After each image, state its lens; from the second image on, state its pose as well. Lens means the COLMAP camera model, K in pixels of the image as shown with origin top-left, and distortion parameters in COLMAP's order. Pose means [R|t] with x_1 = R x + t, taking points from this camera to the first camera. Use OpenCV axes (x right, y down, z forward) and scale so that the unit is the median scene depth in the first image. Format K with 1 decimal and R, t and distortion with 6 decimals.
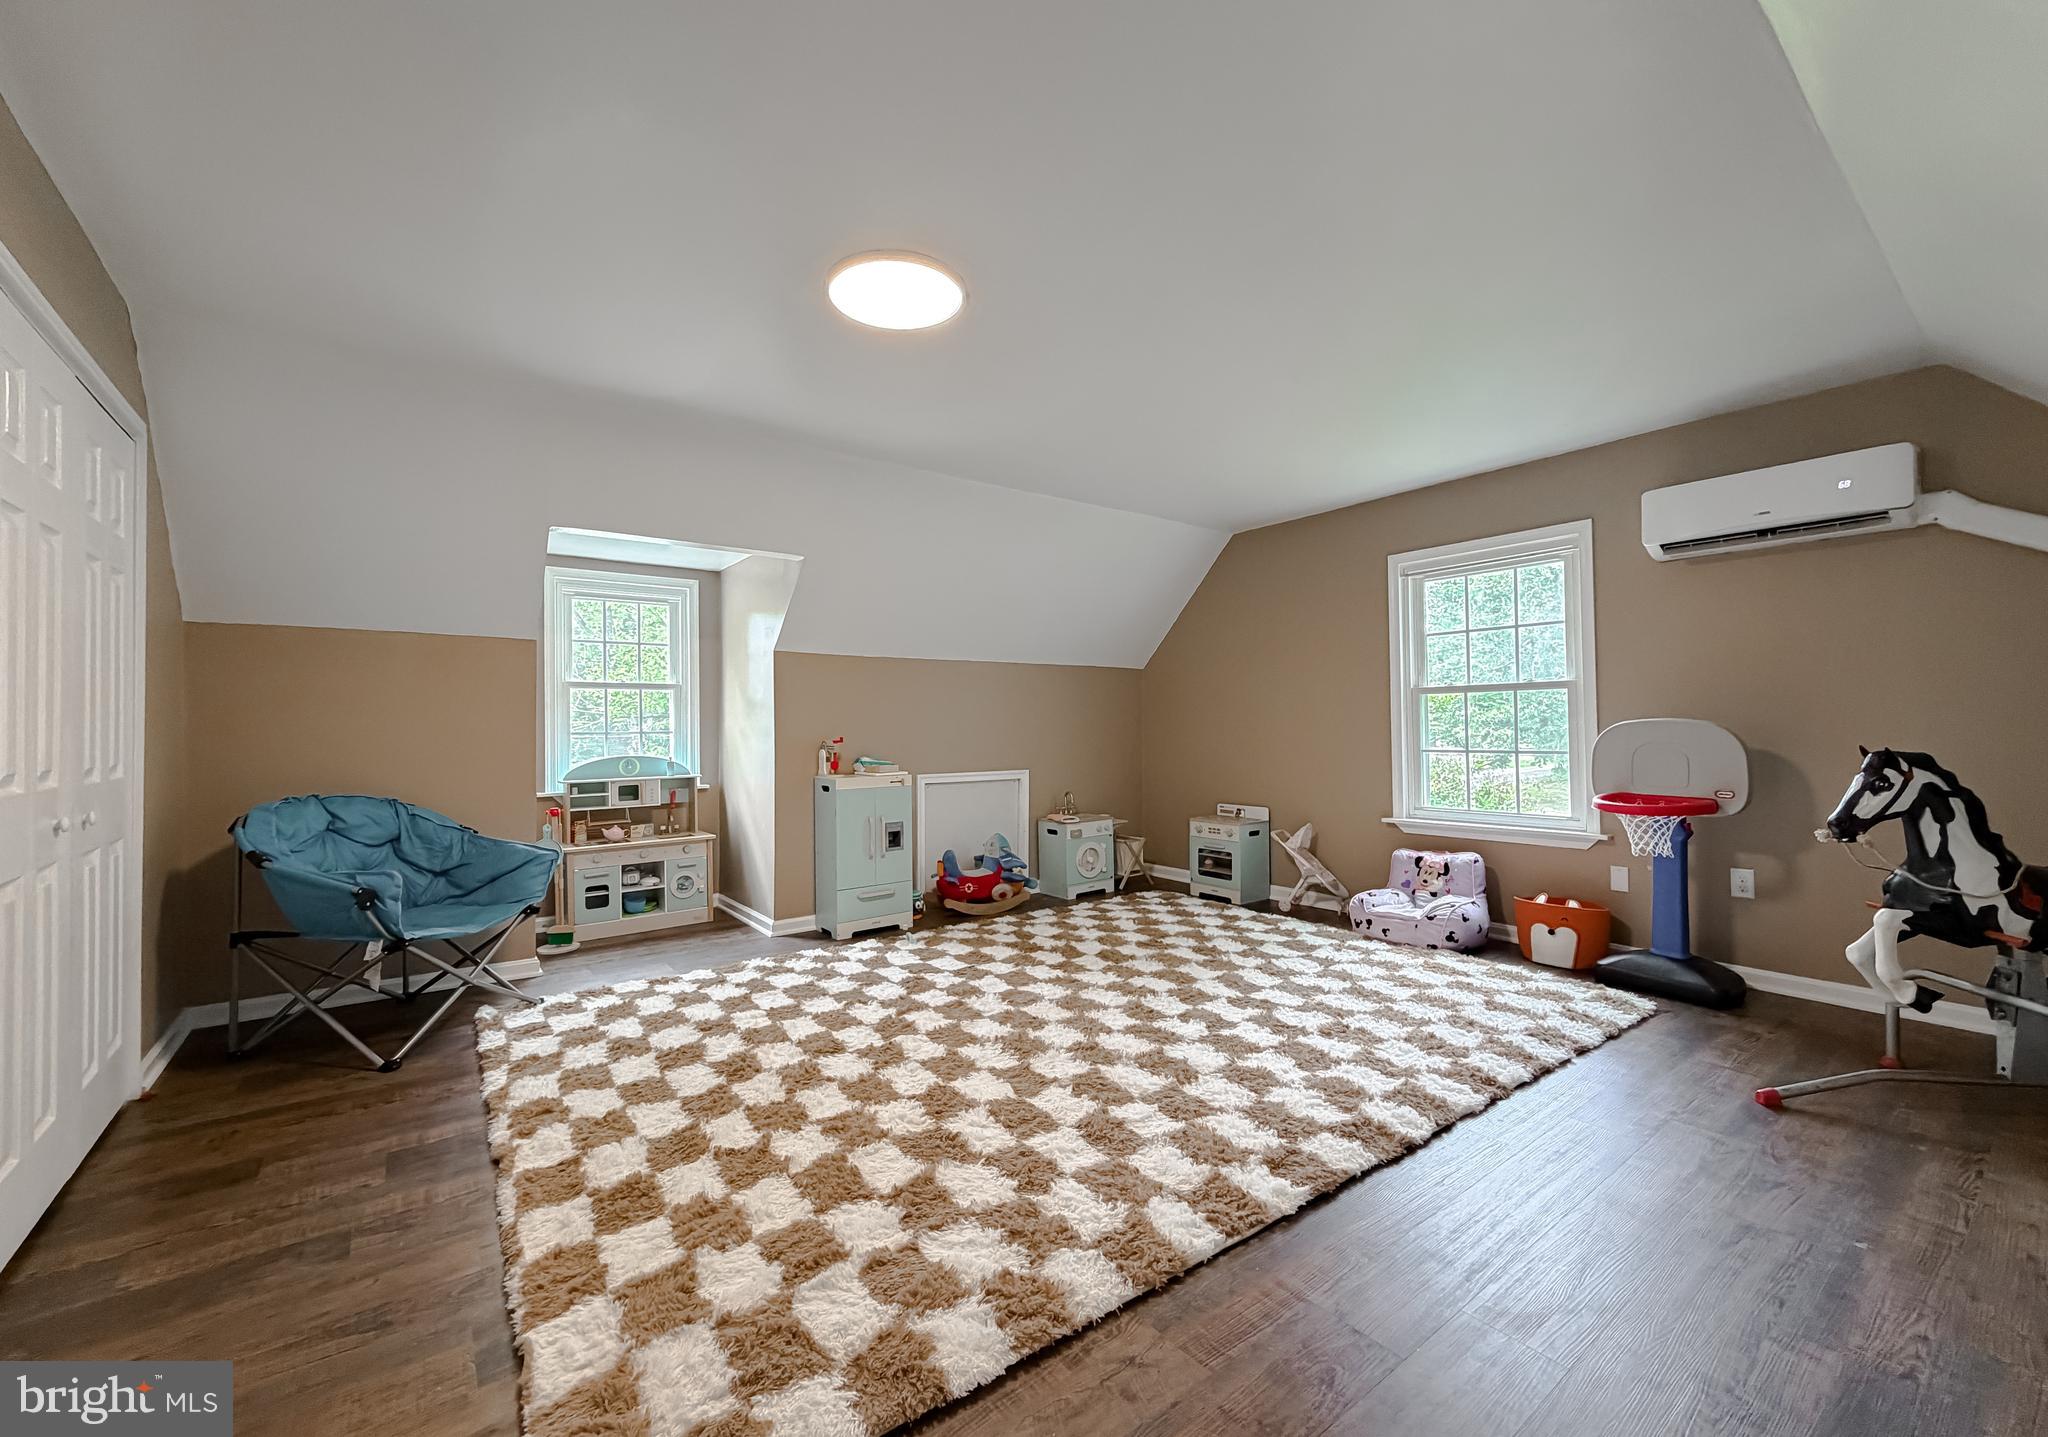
lens RADIAL K [[824.7, 0, 1013.6], [0, 824.7, 727.2], [0, 0, 1]] dist [0.009458, -0.000823]
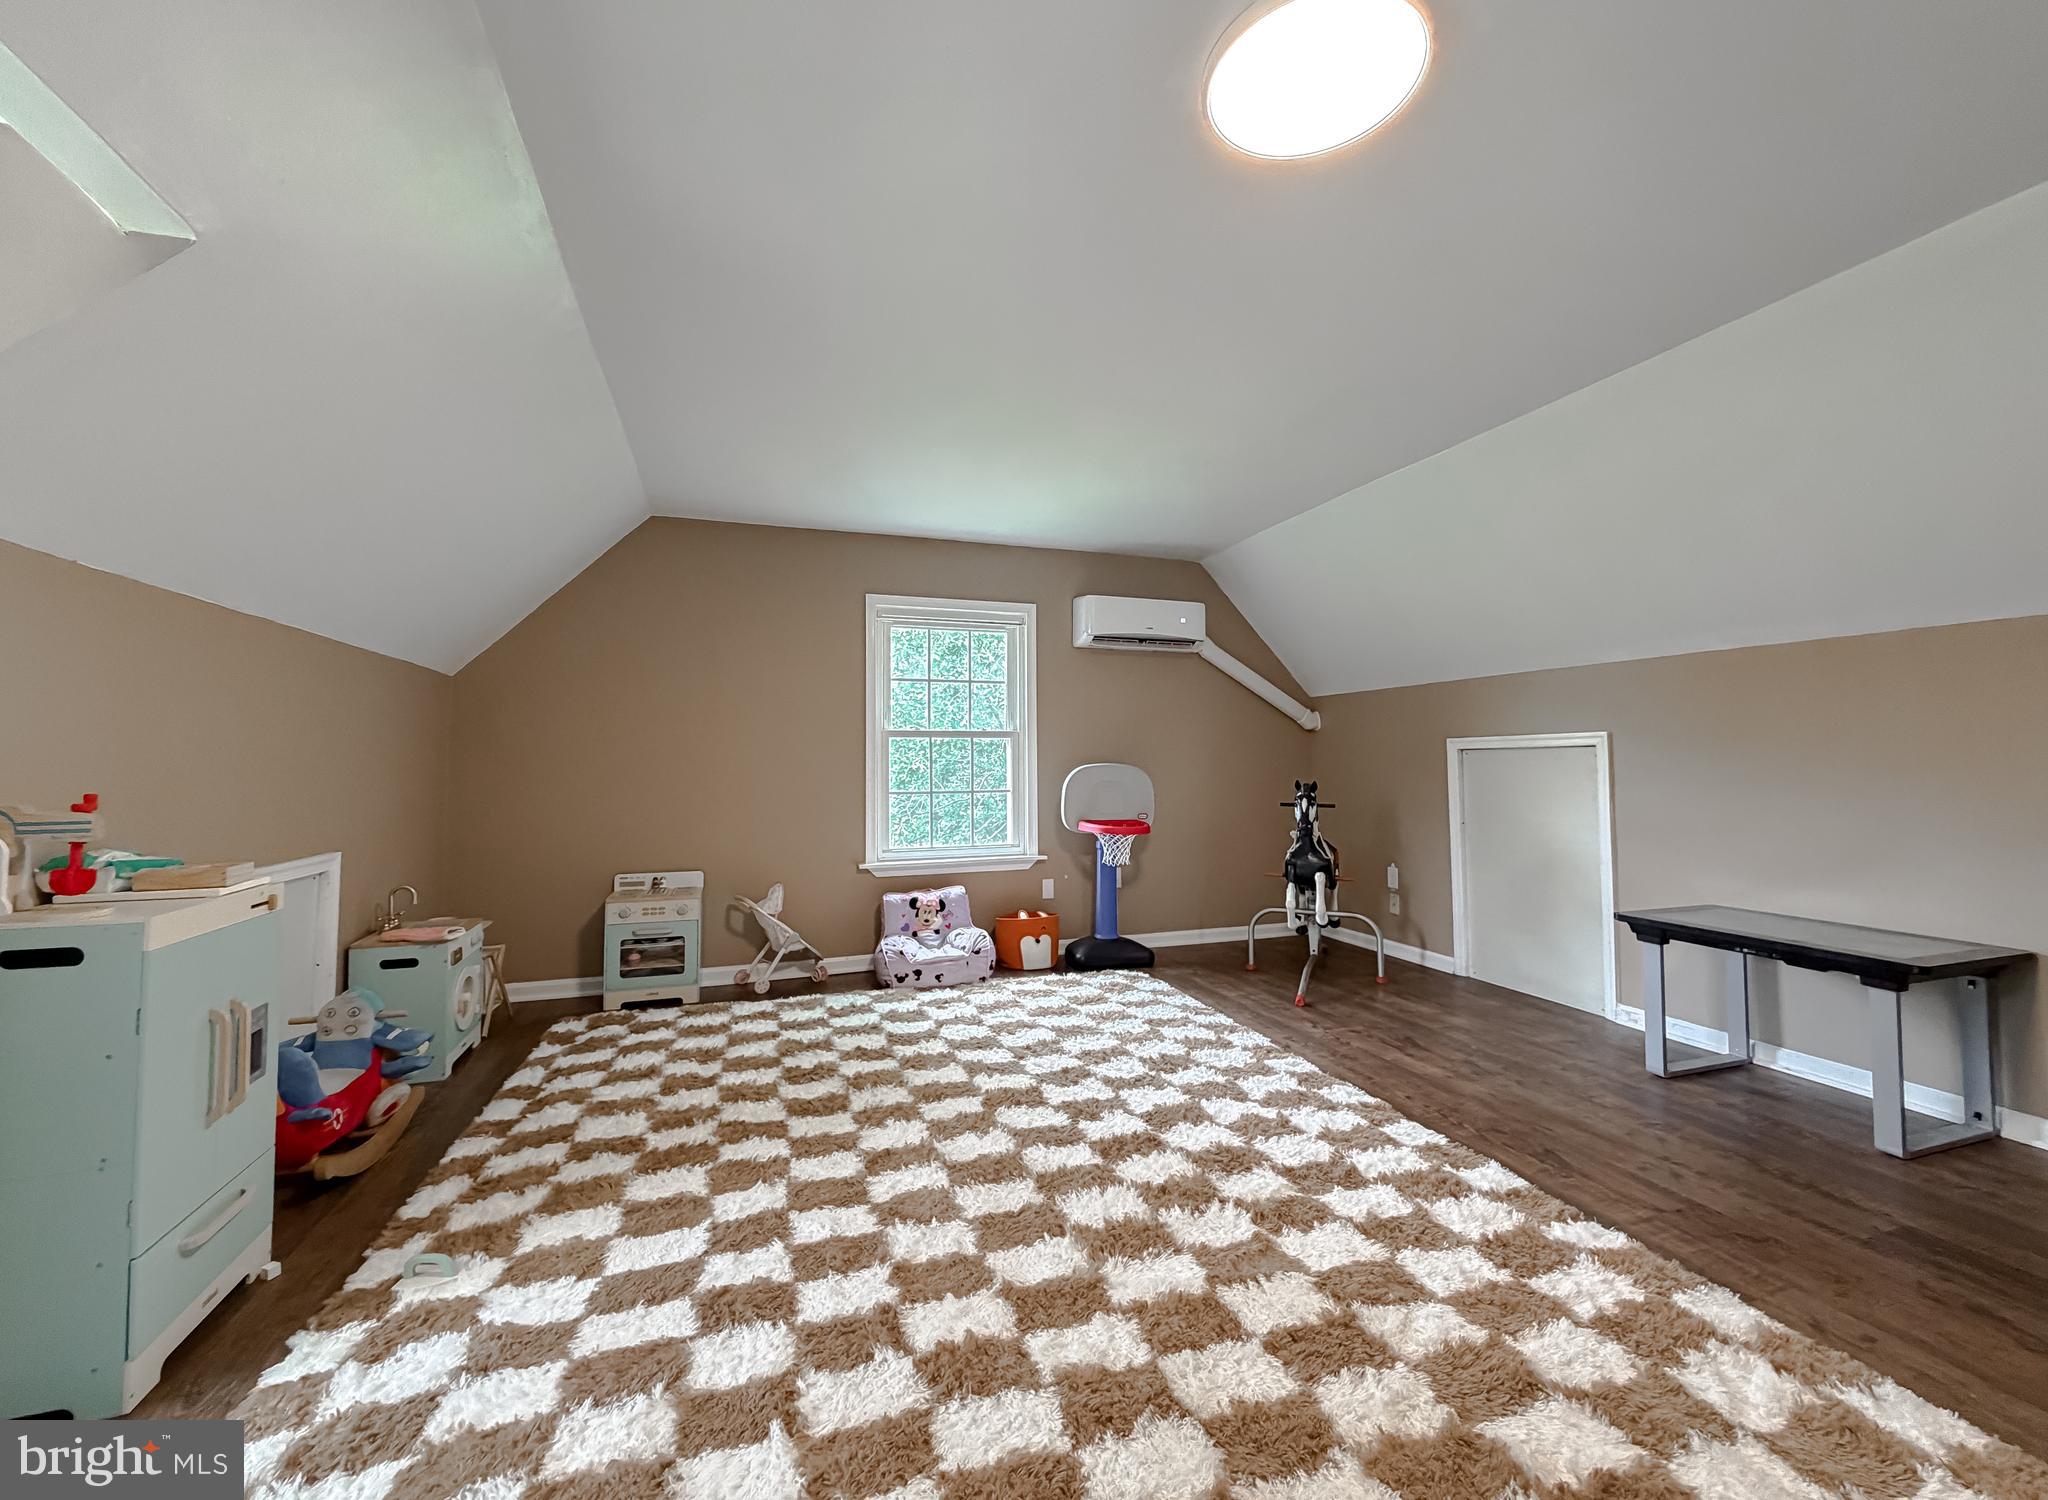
lens RADIAL K [[823.8, 0, 1030.5], [0, 823.8, 737.9], [0, 0, 1]] dist [0.002135, 0.000680]
pose [[0.300759, 0.040152, 0.952854, -0.471896], [-0.000768, 0.999123, -0.041859, 0.003752], [-0.953700, 0.011858, 0.300526, 0.612684]]
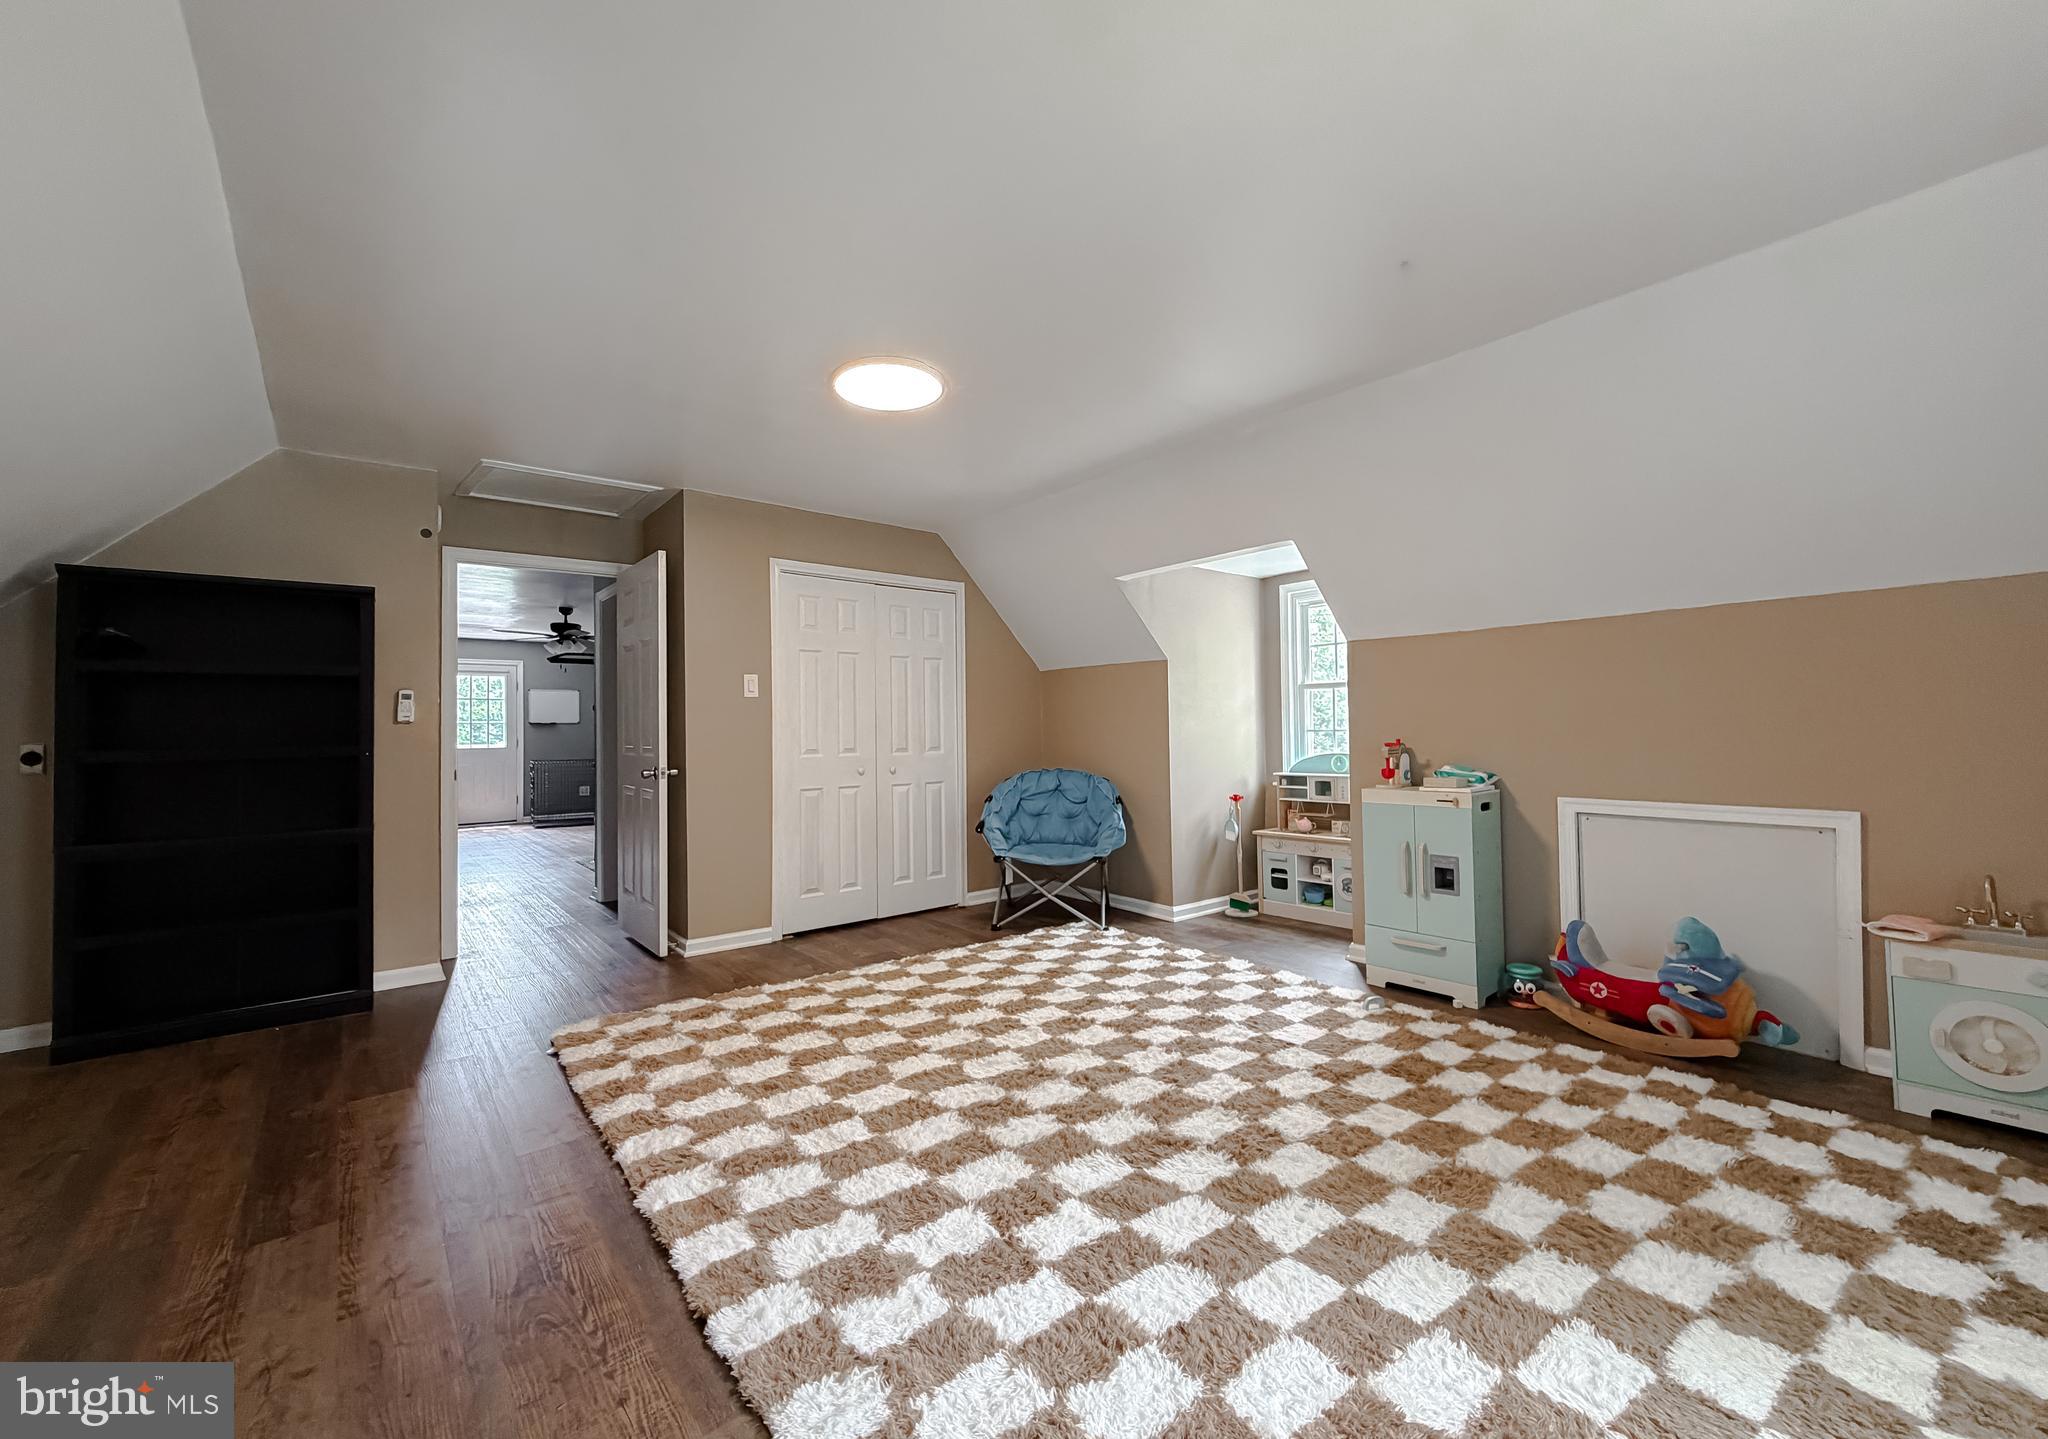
lens RADIAL K [[816.5, 0, 1012.7], [0, 816.5, 713.8], [0, 0, 1]] dist [0.001954, 0.000203]
pose [[0.038592, -0.013399, -0.999165, 0.659686], [0.014412, 0.999814, -0.012851, -0.008968], [0.999151, -0.013904, 0.038778, 0.678135]]
